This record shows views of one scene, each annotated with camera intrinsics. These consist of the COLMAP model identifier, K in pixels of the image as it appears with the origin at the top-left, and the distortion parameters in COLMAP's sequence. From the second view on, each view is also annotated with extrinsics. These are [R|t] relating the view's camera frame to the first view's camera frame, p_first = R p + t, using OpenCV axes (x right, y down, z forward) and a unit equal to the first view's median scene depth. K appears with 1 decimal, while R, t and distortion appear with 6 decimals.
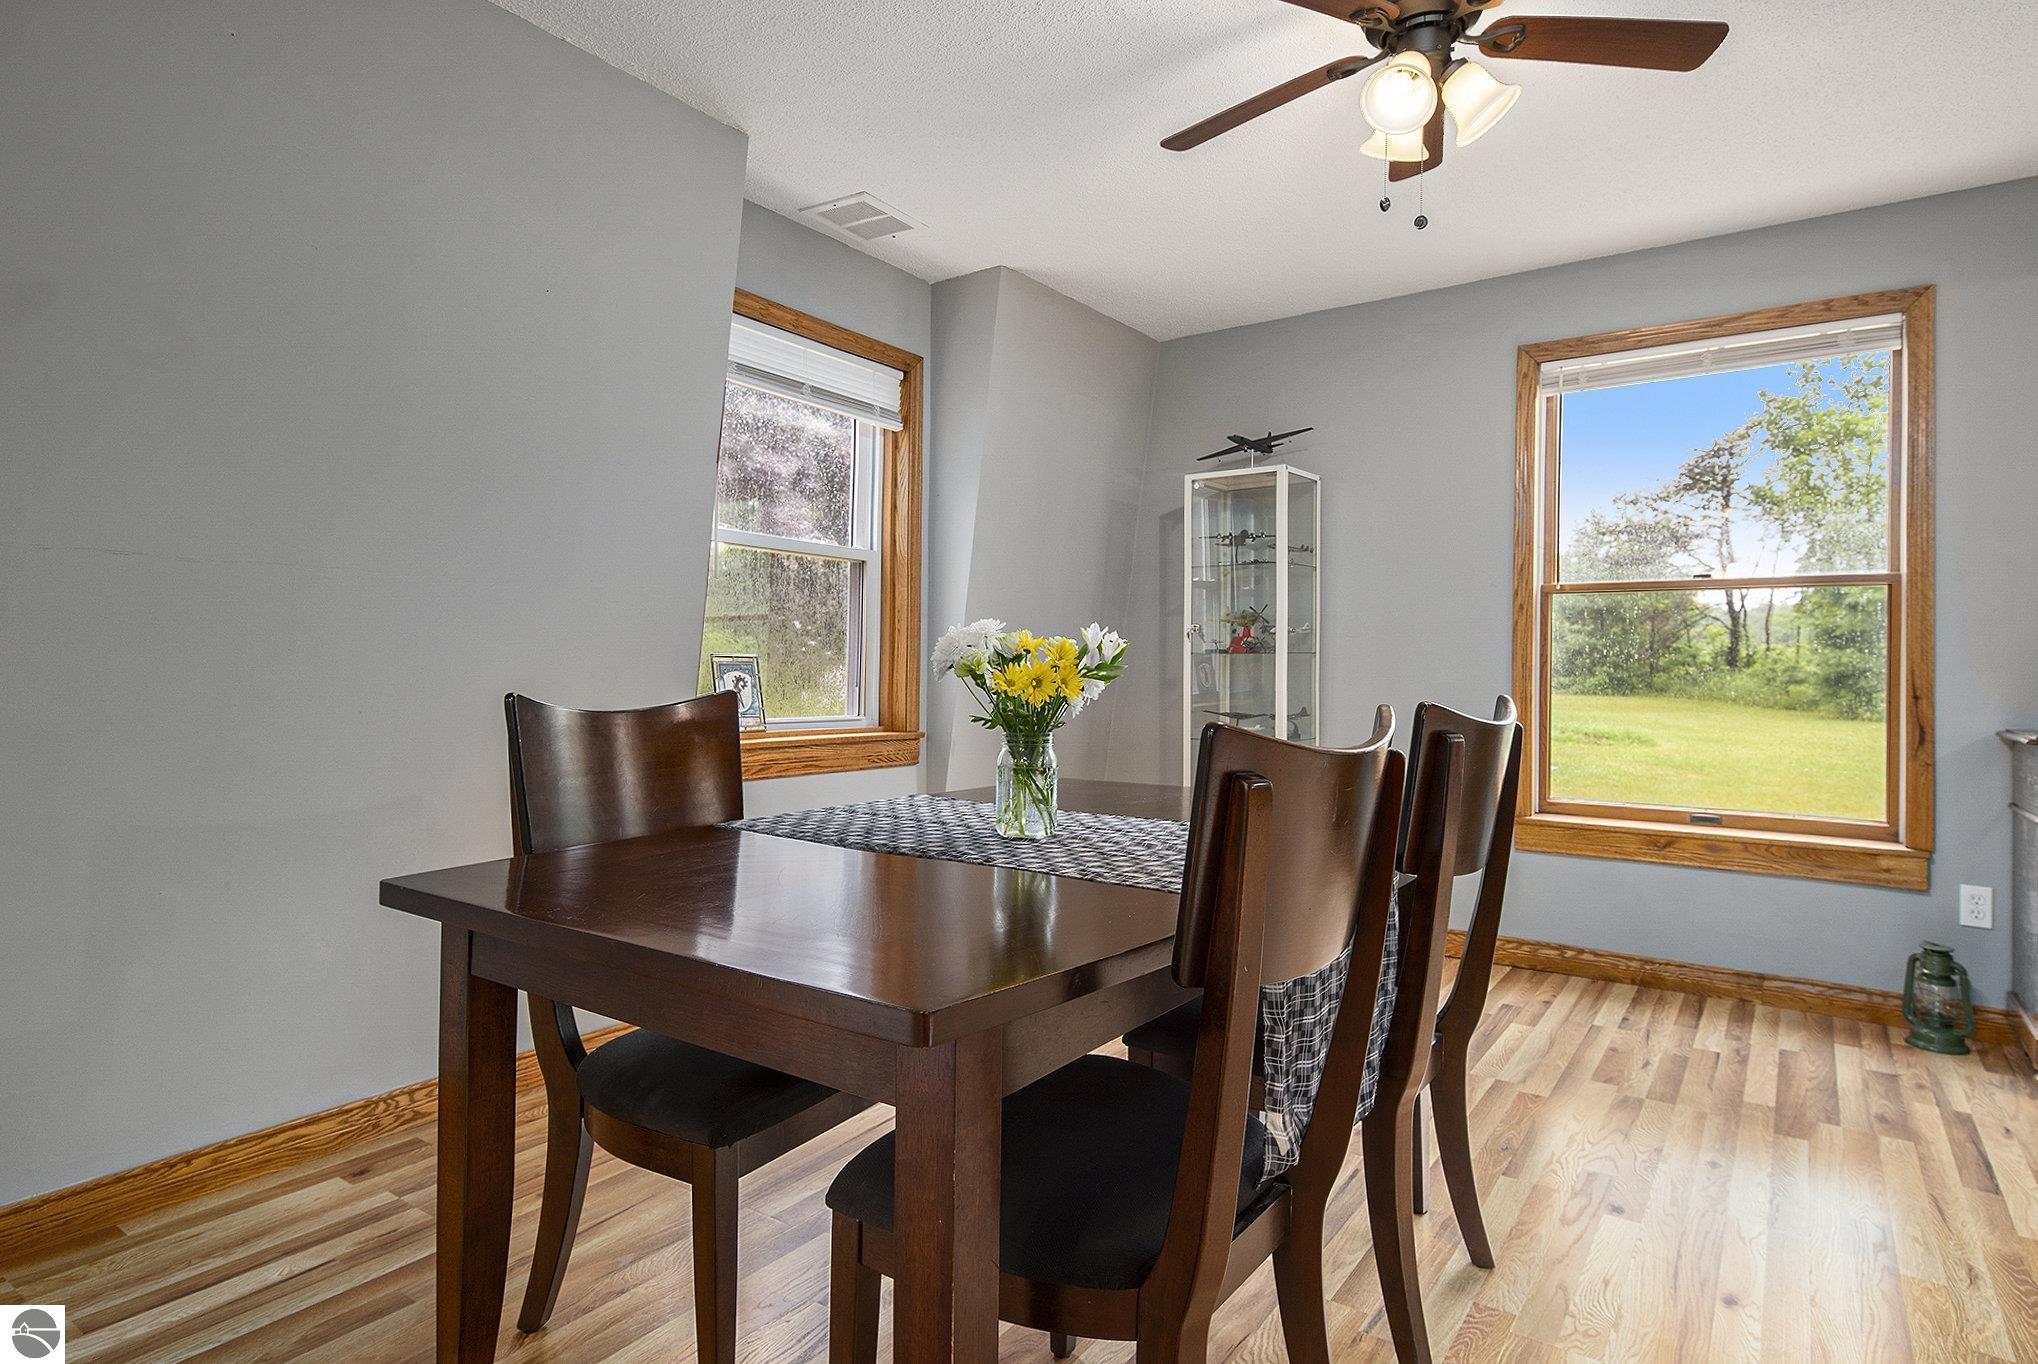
lens RADIAL K [[1116.5, 0, 1014.6], [0, 1116.5, 672.2], [0, 0, 1]] dist [0.013205, -0.000022]
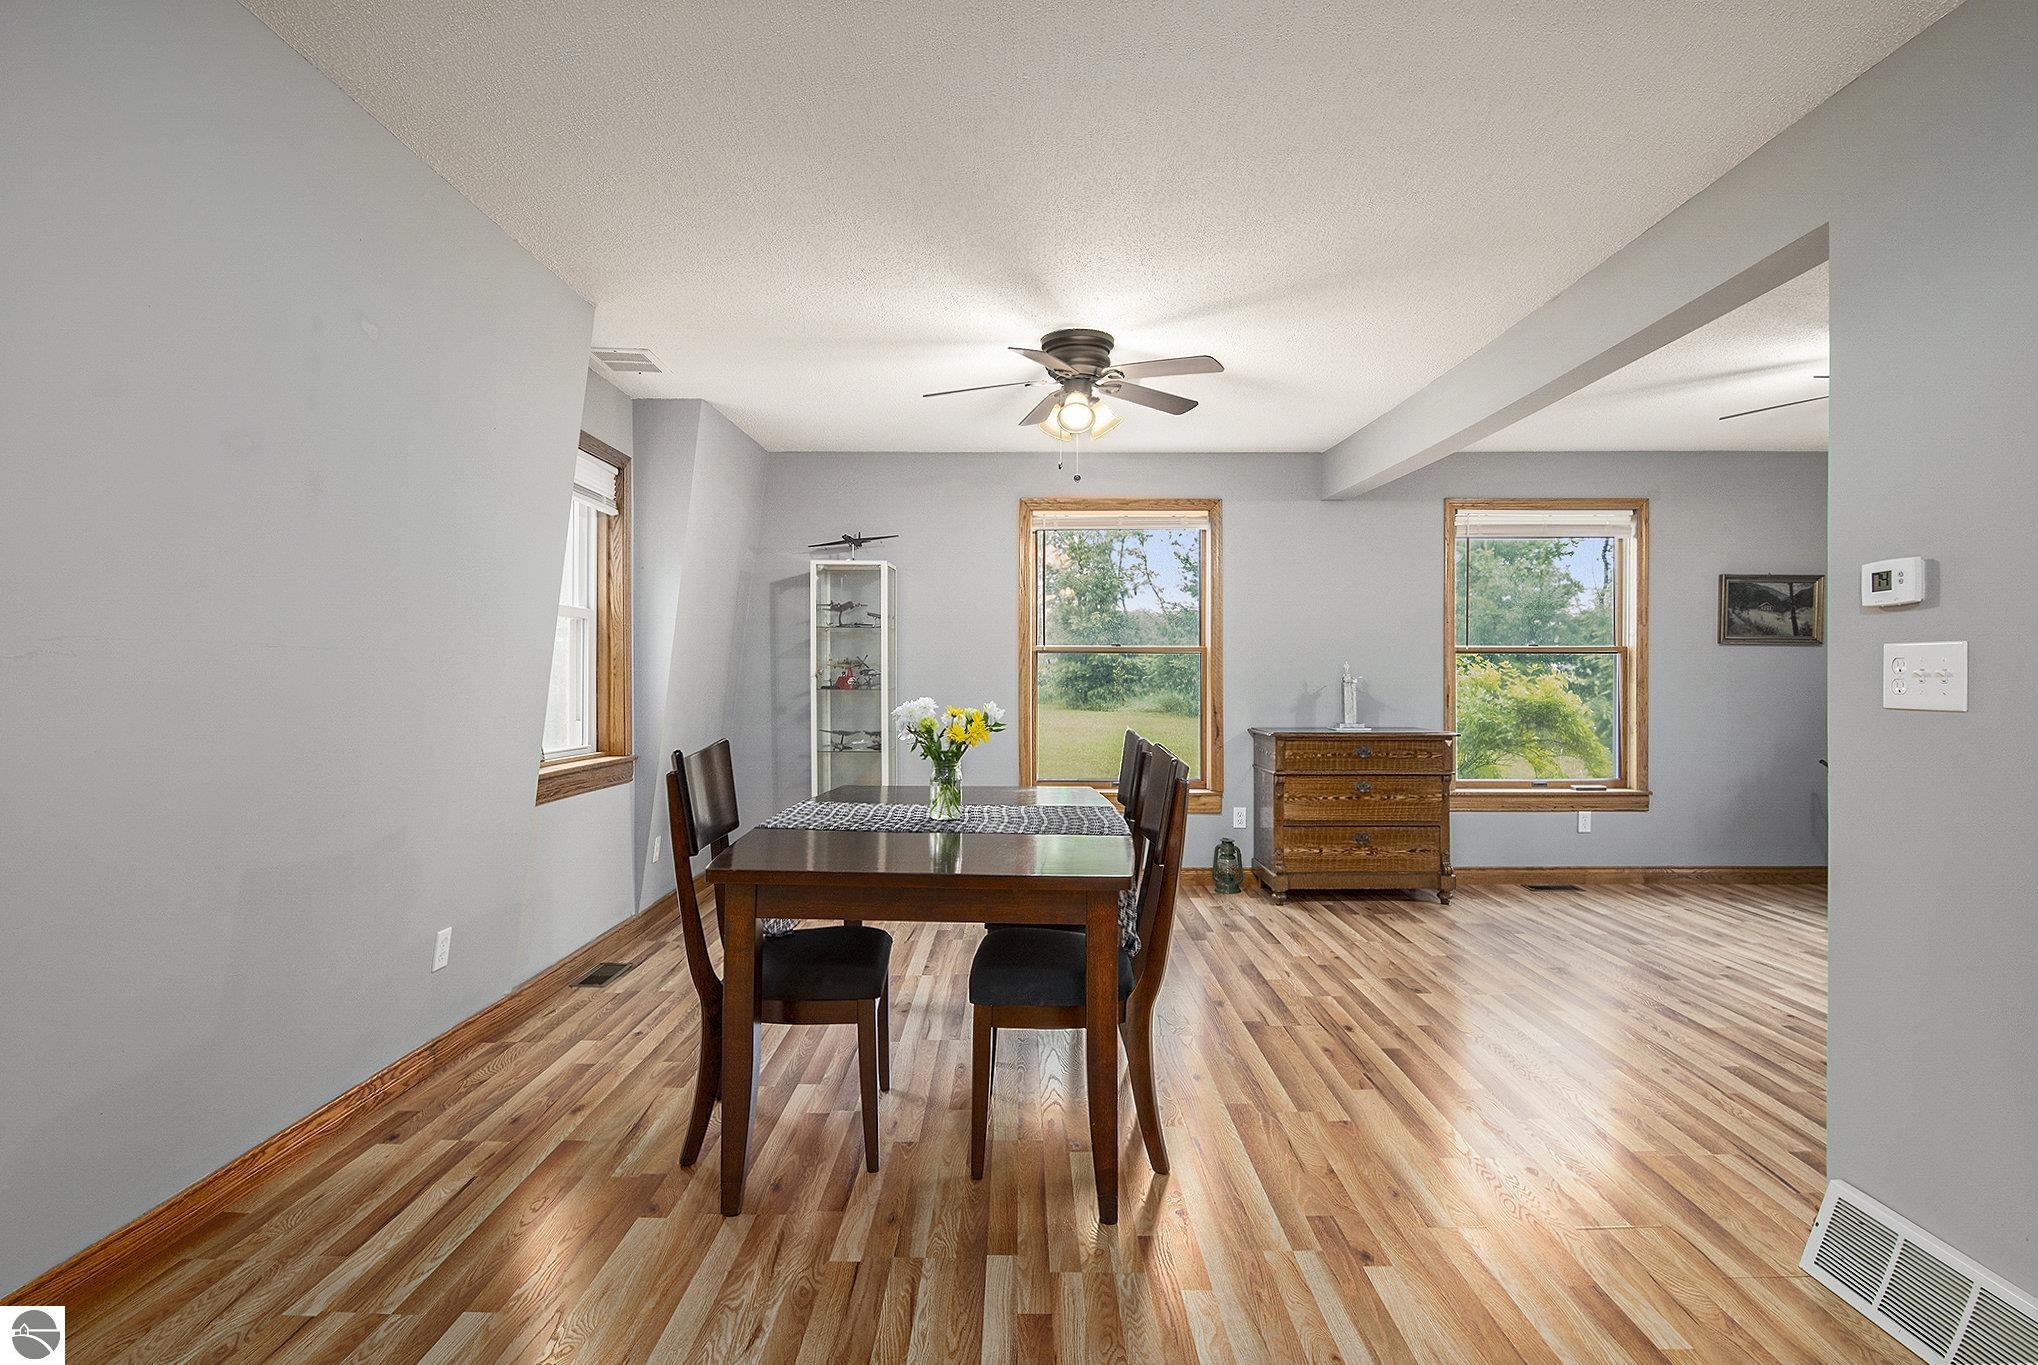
lens RADIAL K [[997.8, 0, 1016.9], [0, 997.8, 670.5], [0, 0, 1]] dist [0.005240, -0.014415]
pose [[0.823204, -0.001507, 0.567744, -0.437254], [0.002448, 0.999997, -0.000895, -0.048121], [-0.567741, 0.002126, 0.823205, -0.208243]]
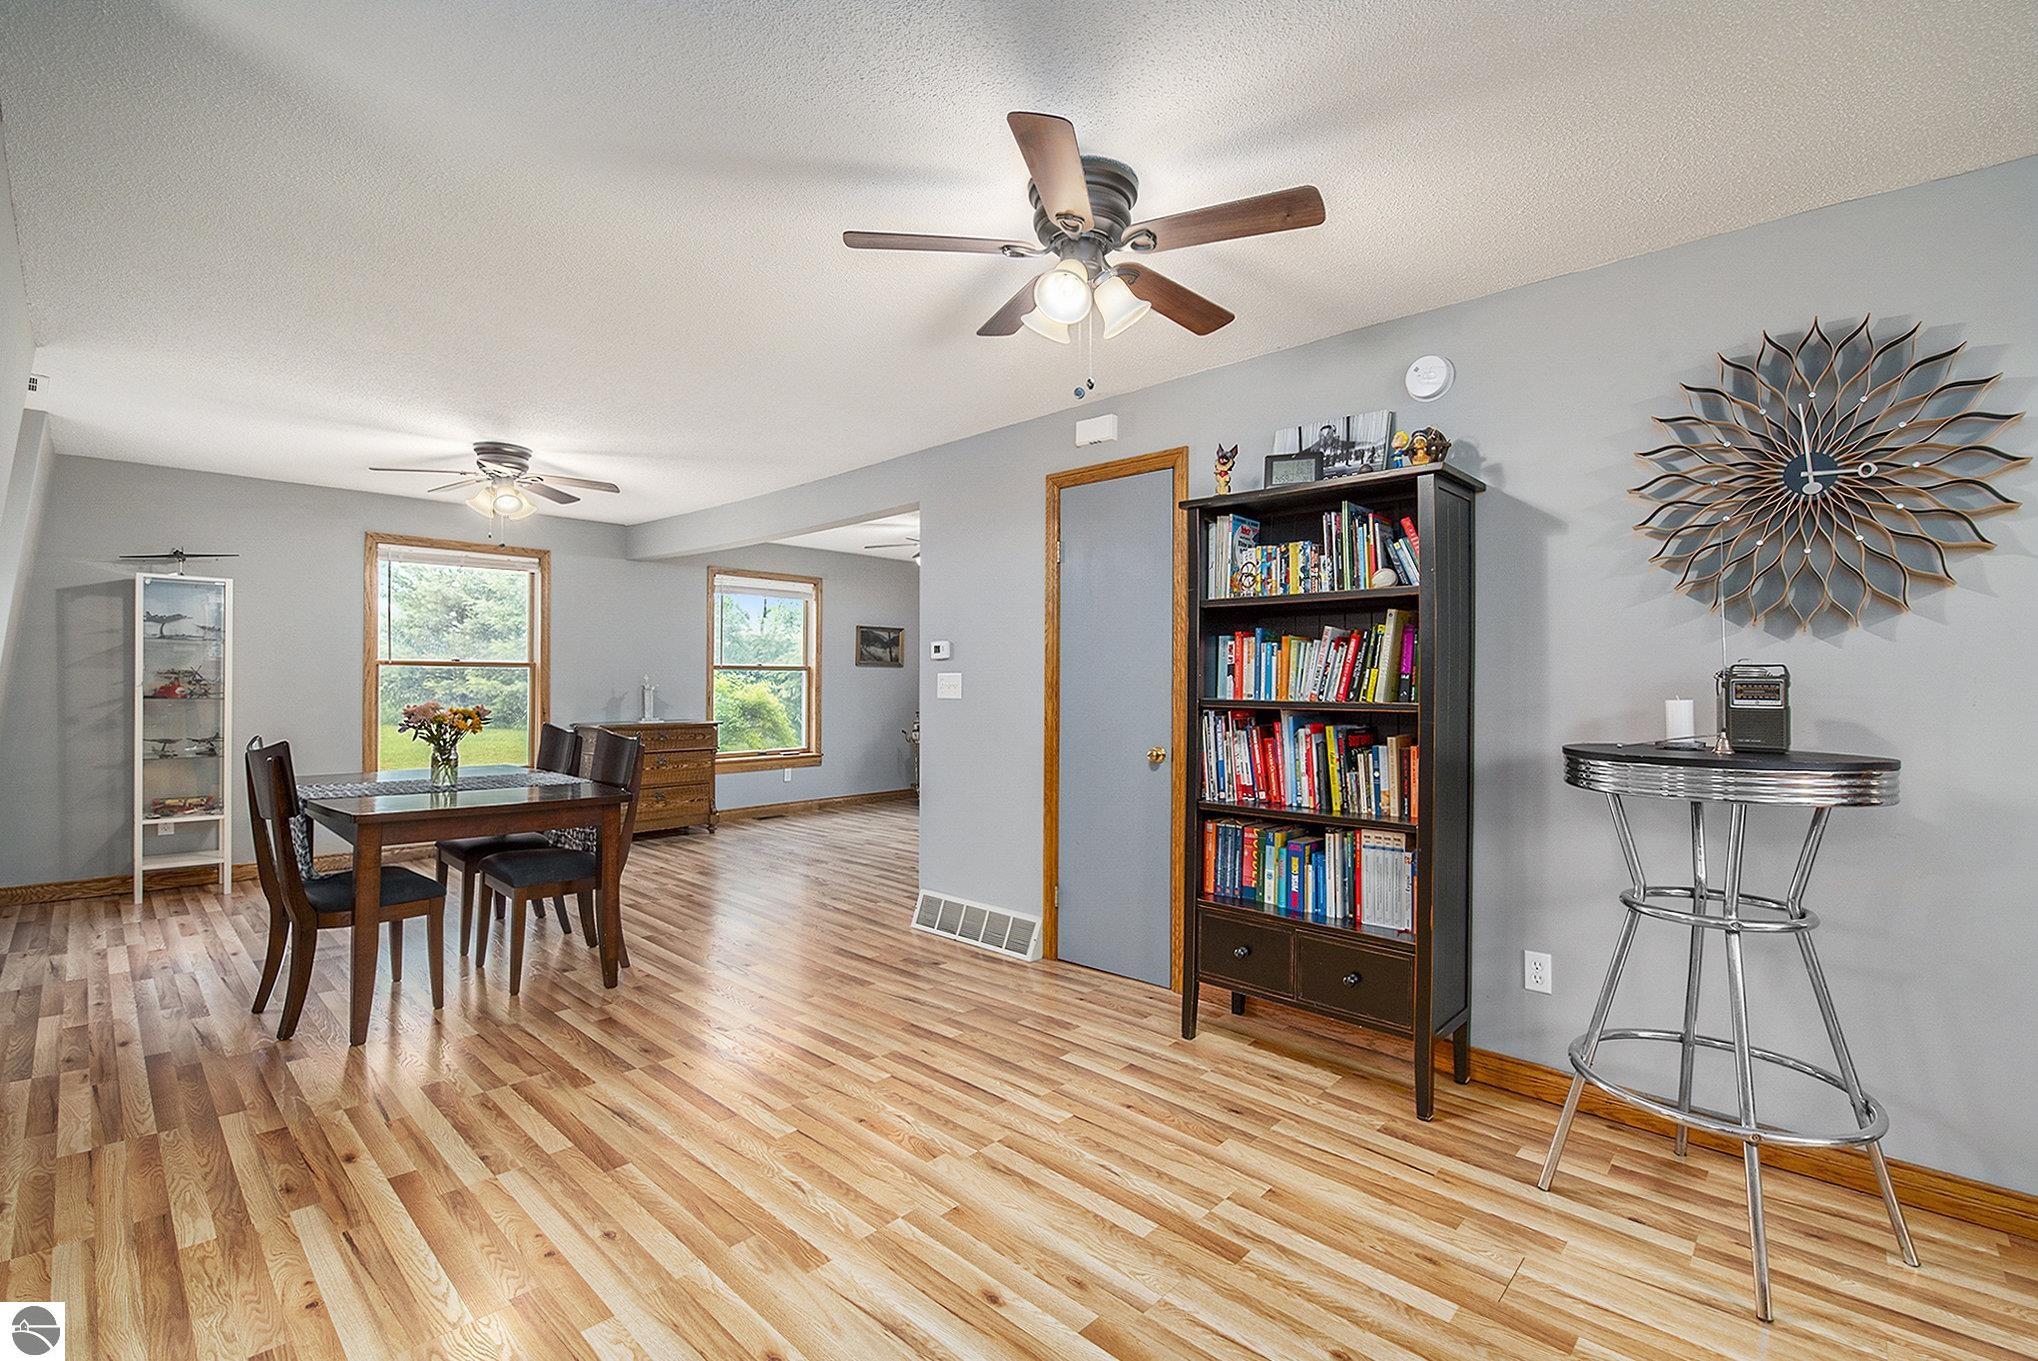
lens RADIAL K [[904.2, 0, 1023.0], [0, 904.2, 680.6], [0, 0, 1]] dist [0.000719, -0.008225]
pose [[0.137964, -0.000979, 0.990437, -1.041440], [-0.000271, 0.999999, 0.001026, -0.051546], [-0.990437, -0.000410, 0.137963, -0.338545]]
